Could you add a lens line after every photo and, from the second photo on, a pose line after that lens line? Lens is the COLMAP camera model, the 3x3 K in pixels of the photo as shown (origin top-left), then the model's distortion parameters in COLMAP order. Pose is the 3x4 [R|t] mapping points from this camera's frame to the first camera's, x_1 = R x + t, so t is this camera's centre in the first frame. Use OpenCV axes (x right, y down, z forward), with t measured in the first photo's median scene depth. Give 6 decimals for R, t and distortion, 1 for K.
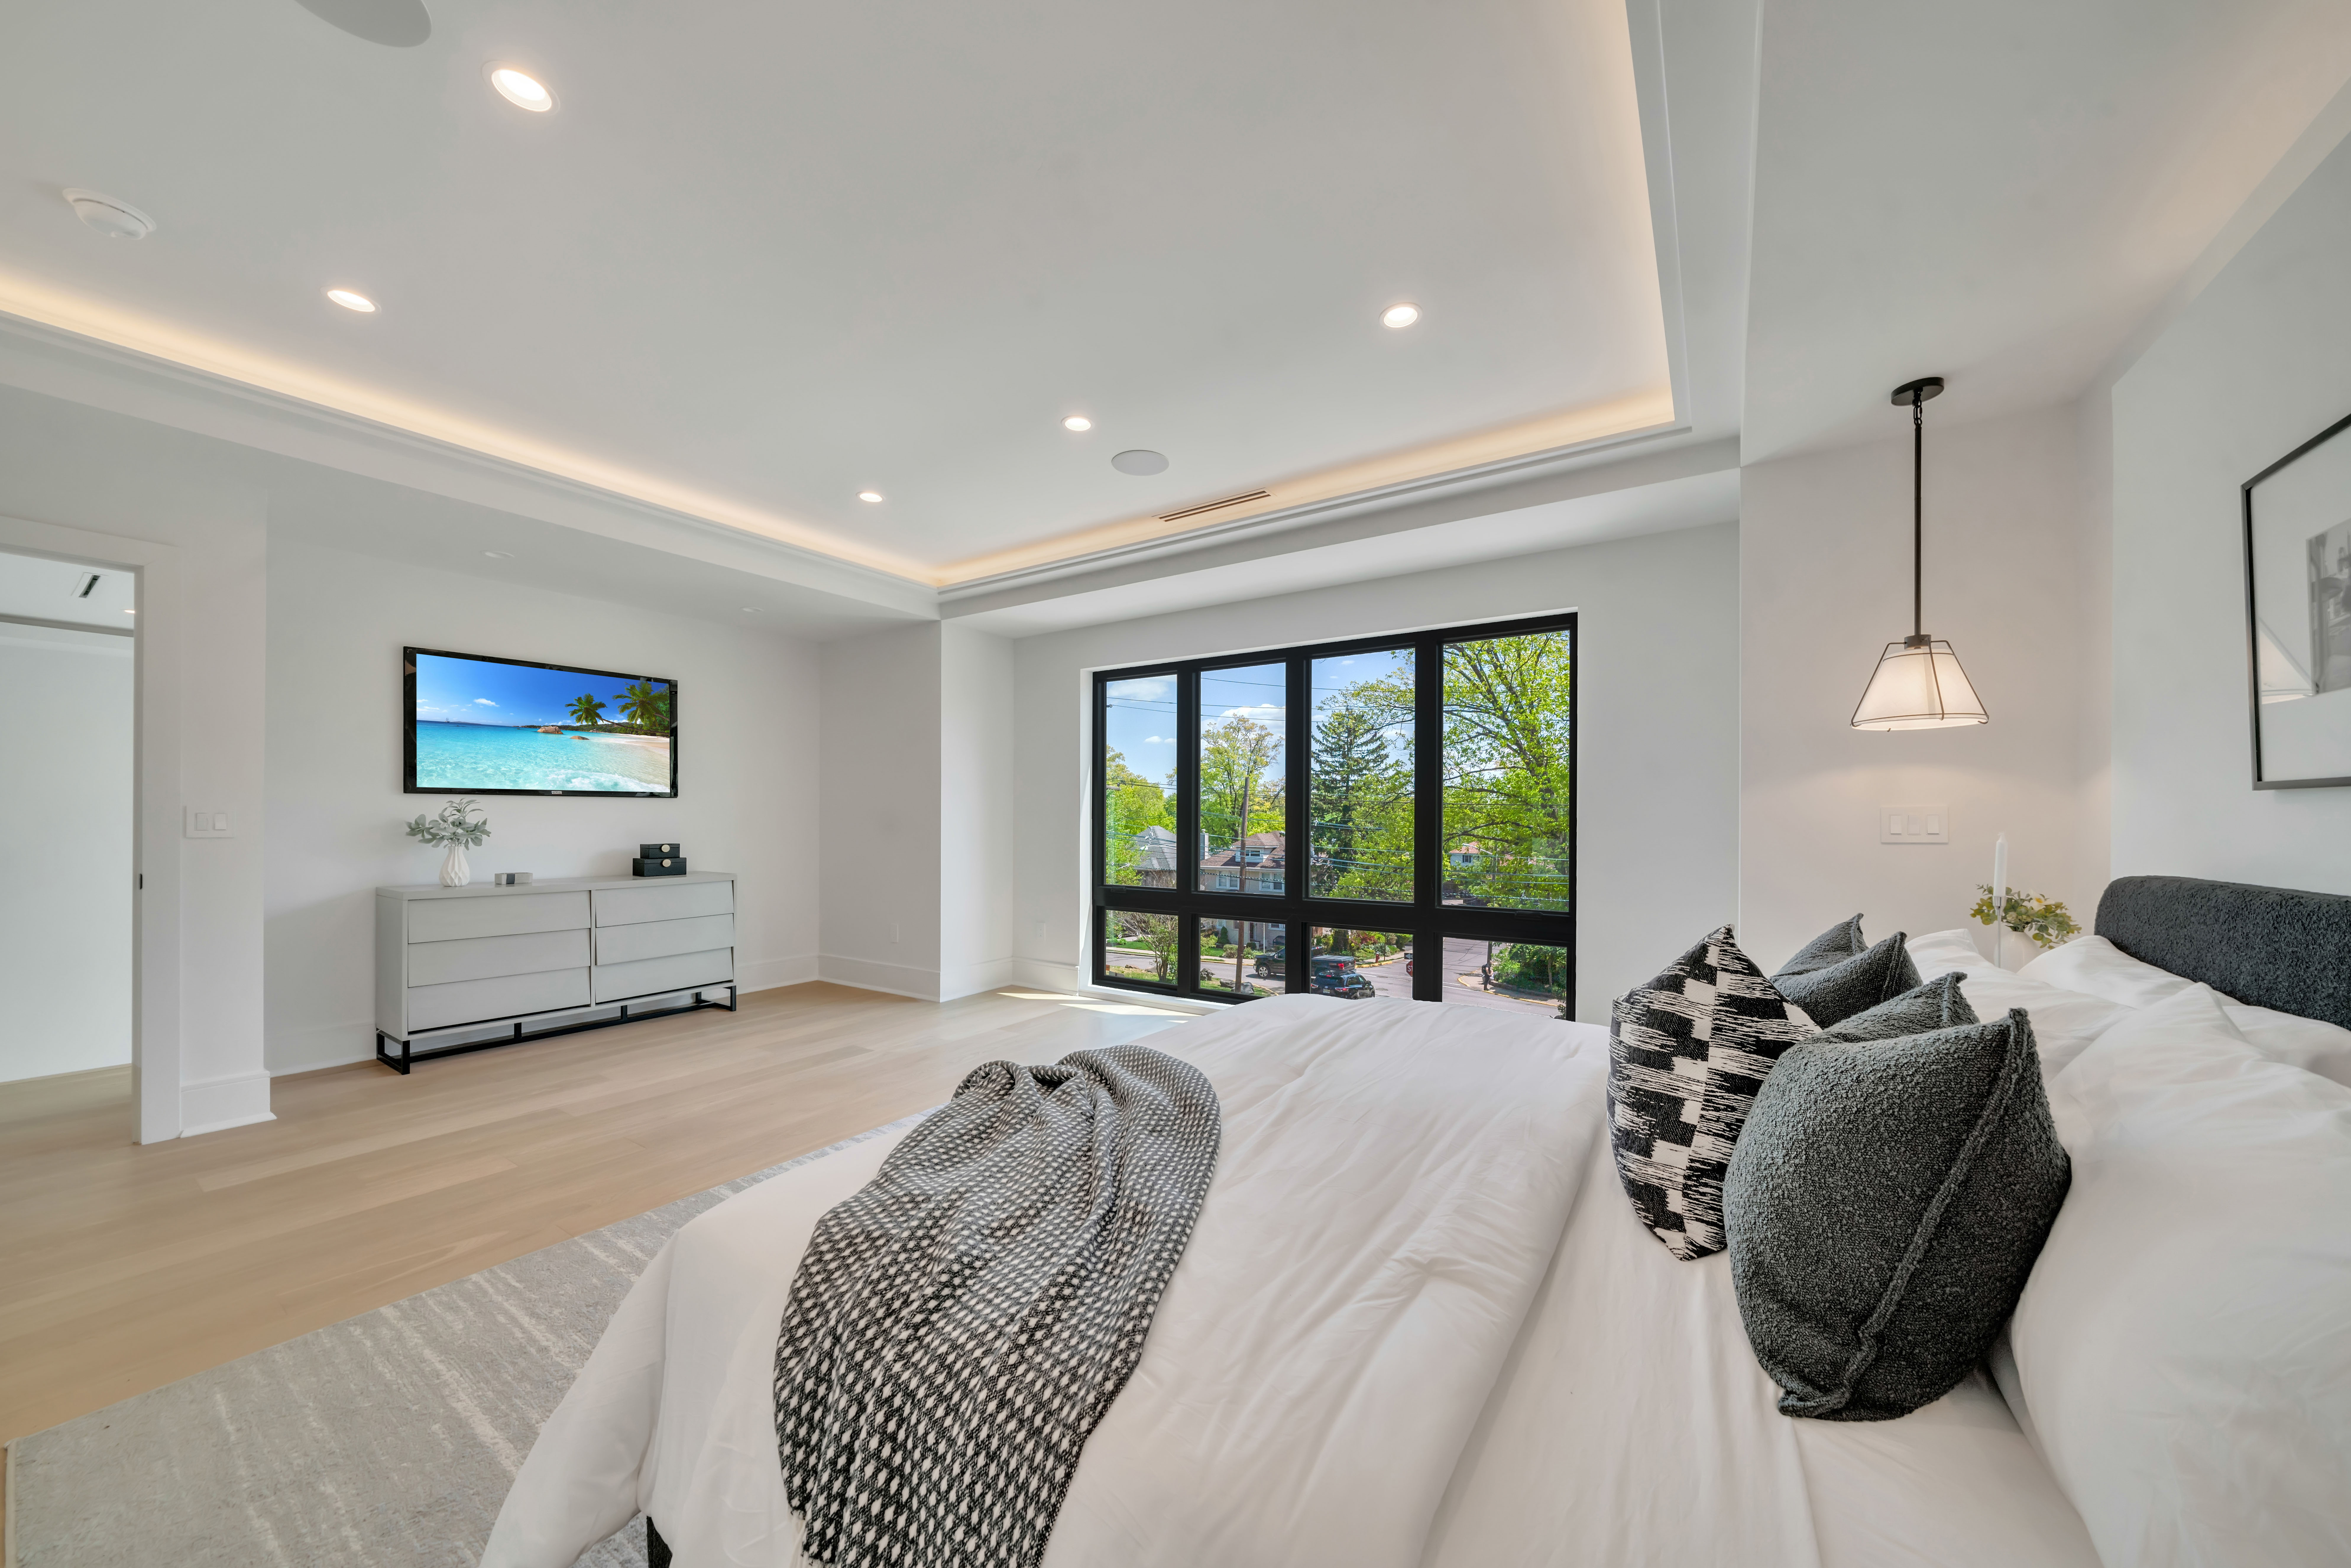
lens RADIAL K [[807.1, 0, 1209.1], [0, 807.1, 820.3], [0, 0, 1]] dist [-0.000280, -0.000028]
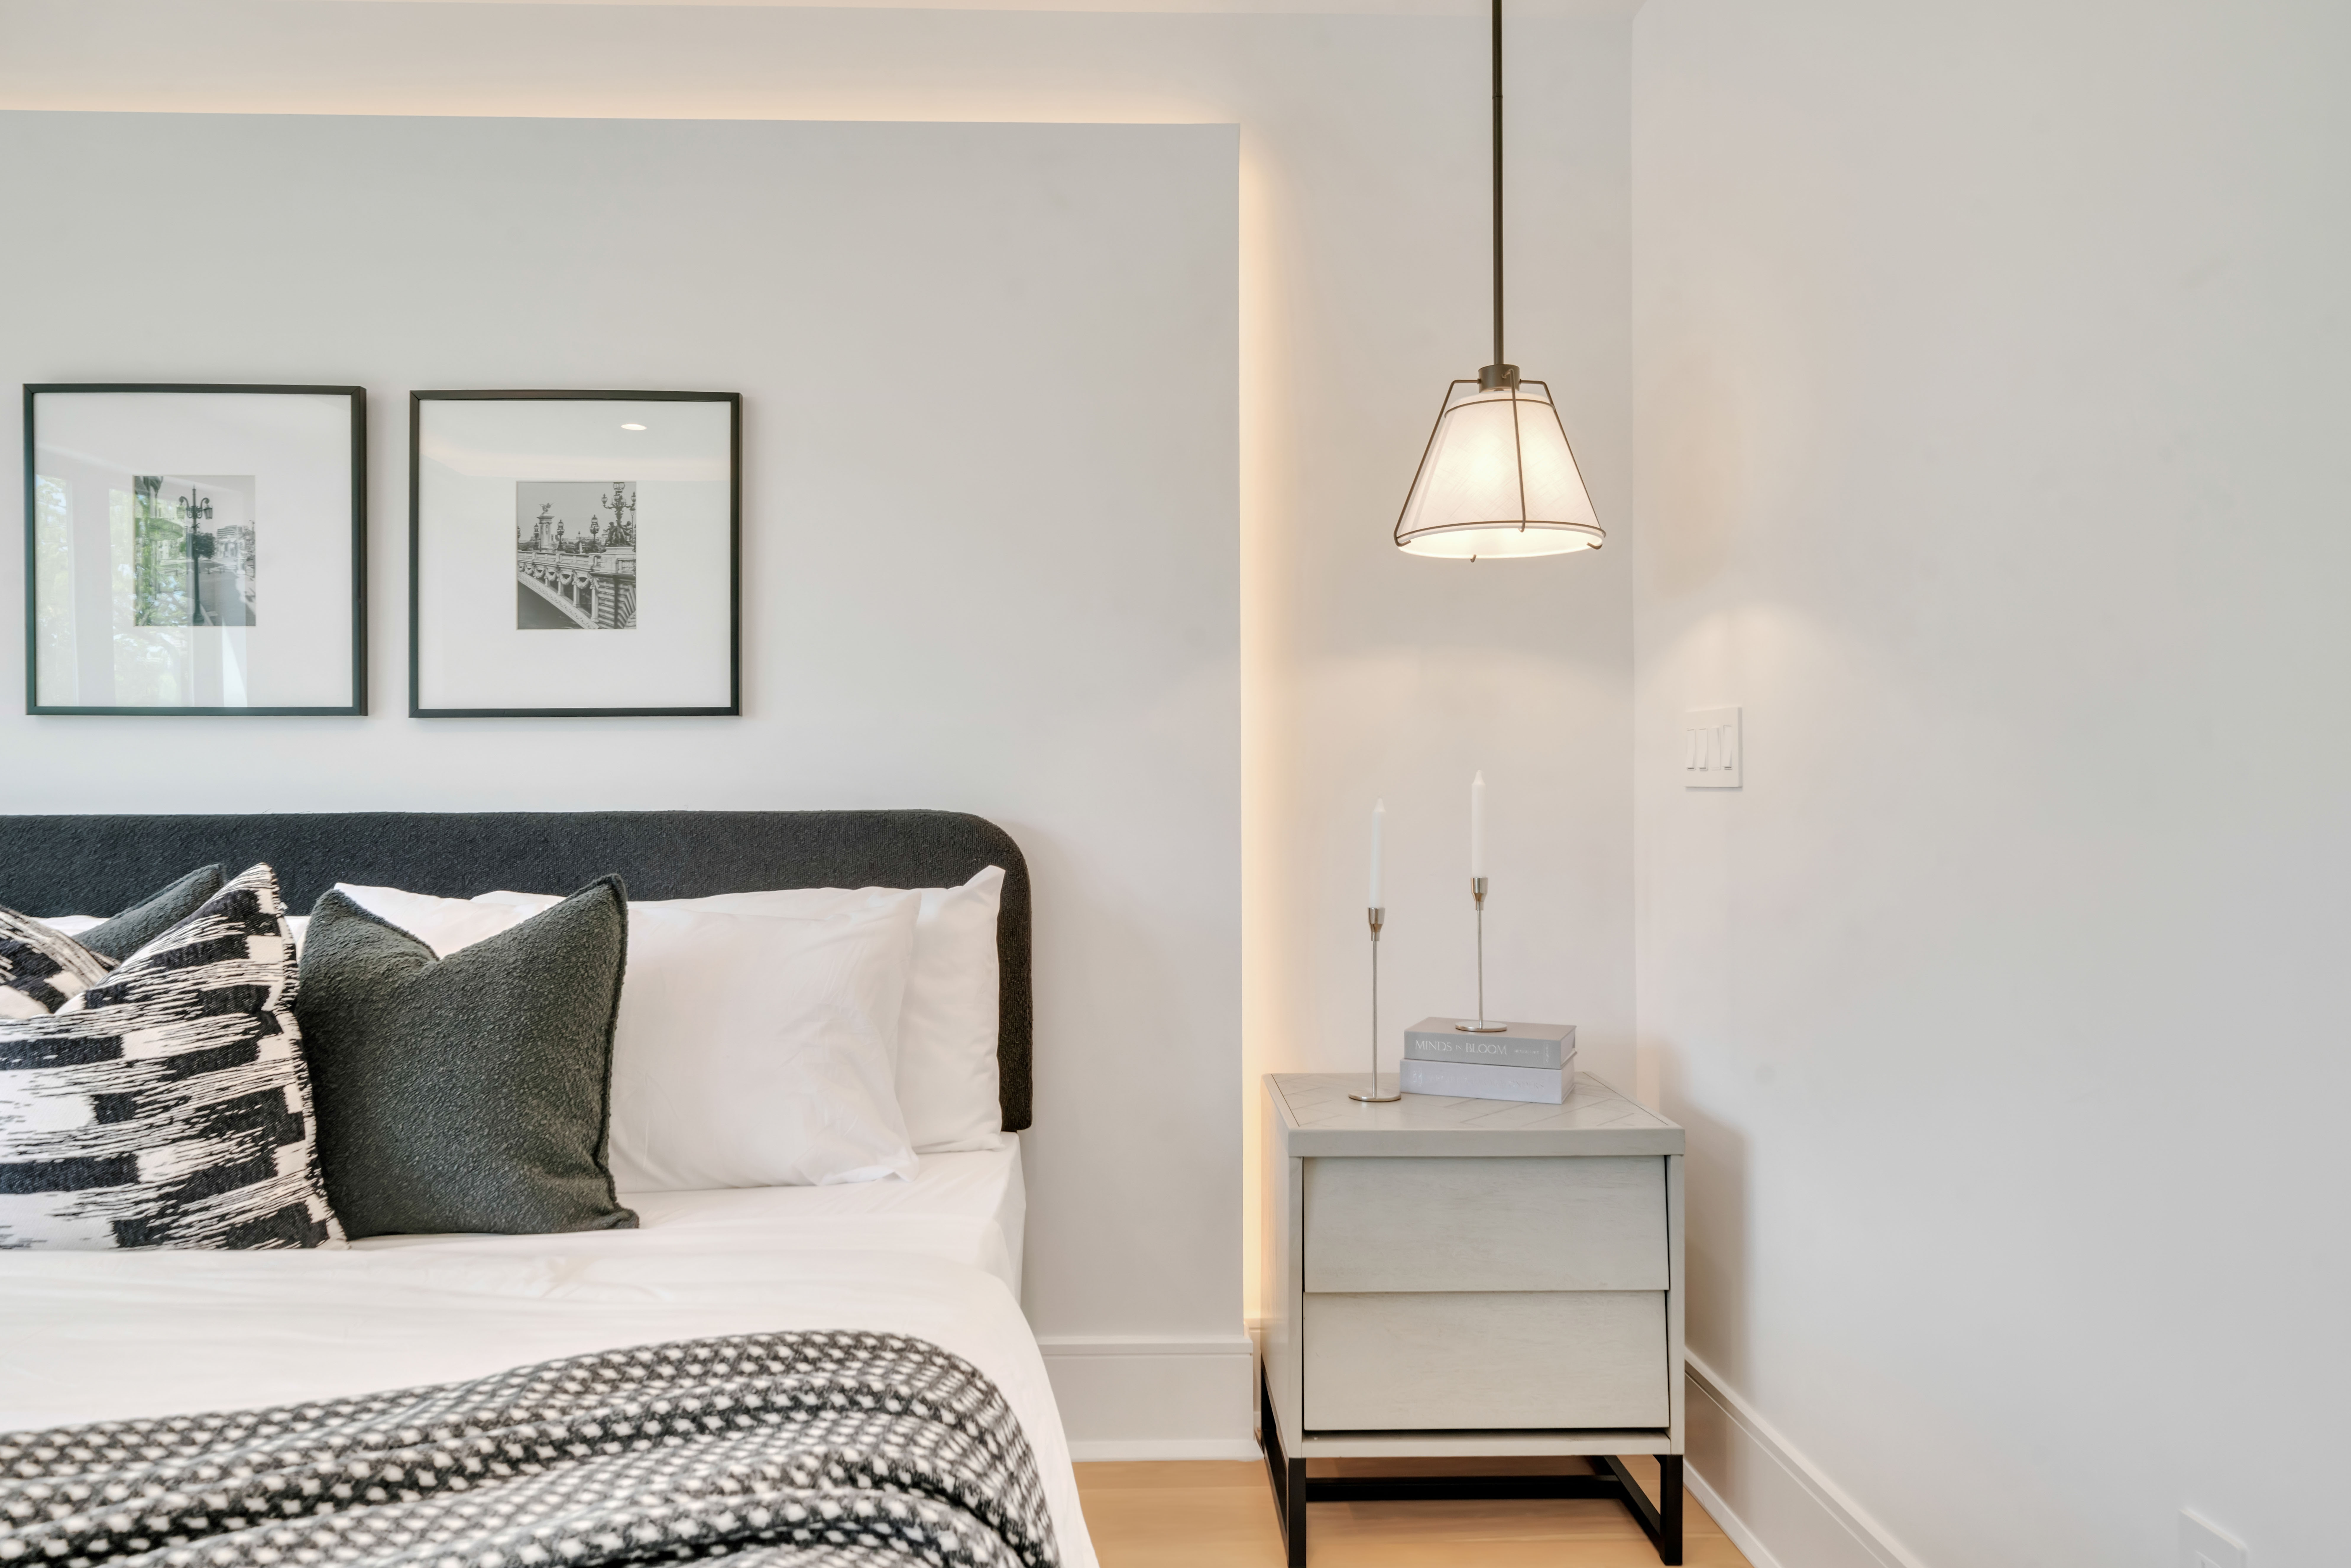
lens RADIAL K [[1627.2, 0, 1148.5], [0, 1627.2, 779.0], [0, 0, 1]] dist [0.005798, 0.000195]
pose [[-0.561808, 0.005719, 0.827248, -0.973785], [0.007962, 0.999967, -0.001506, 0.048979], [-0.827230, 0.005741, -0.561835, 0.986196]]
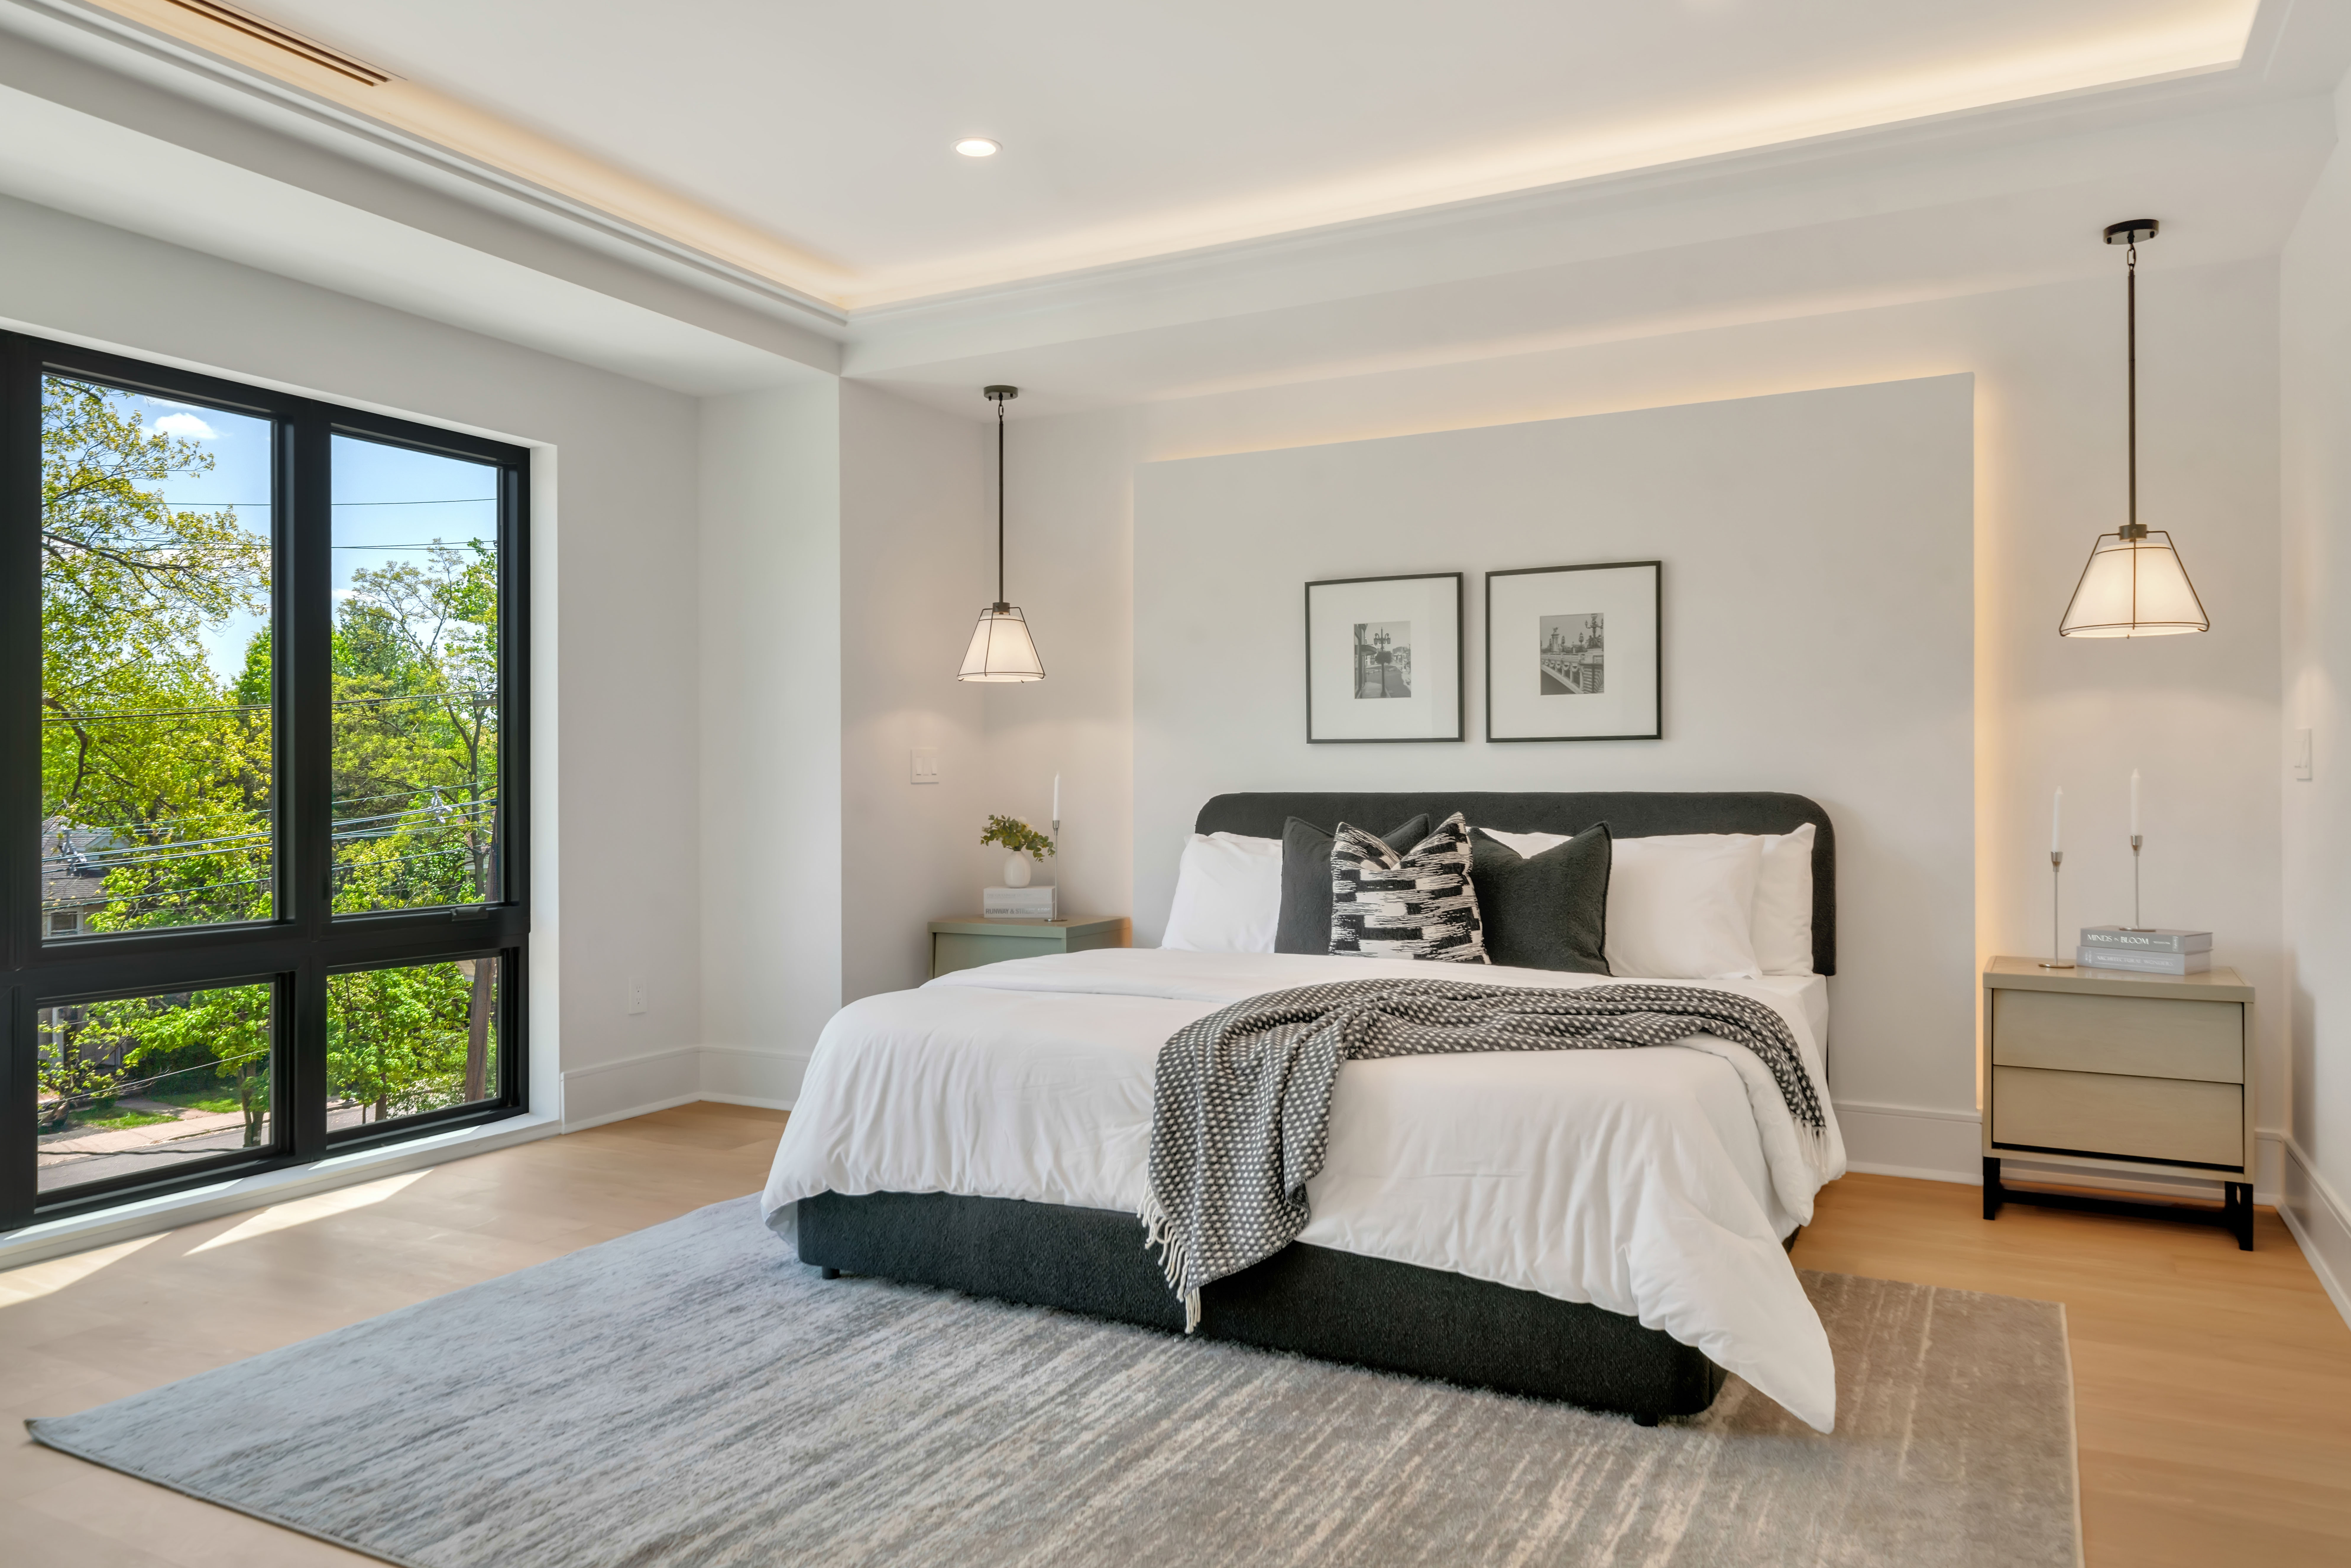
lens RADIAL K [[1627.2, 0, 1148.5], [0, 1627.2, 779.0], [0, 0, 1]] dist [0.005798, 0.000195]
pose [[-0.071171, 0.000660, 0.997464, -2.497639], [0.009261, 0.999957, 0.000000, 0.042363], [-0.997421, 0.009237, -0.071174, 1.643348]]
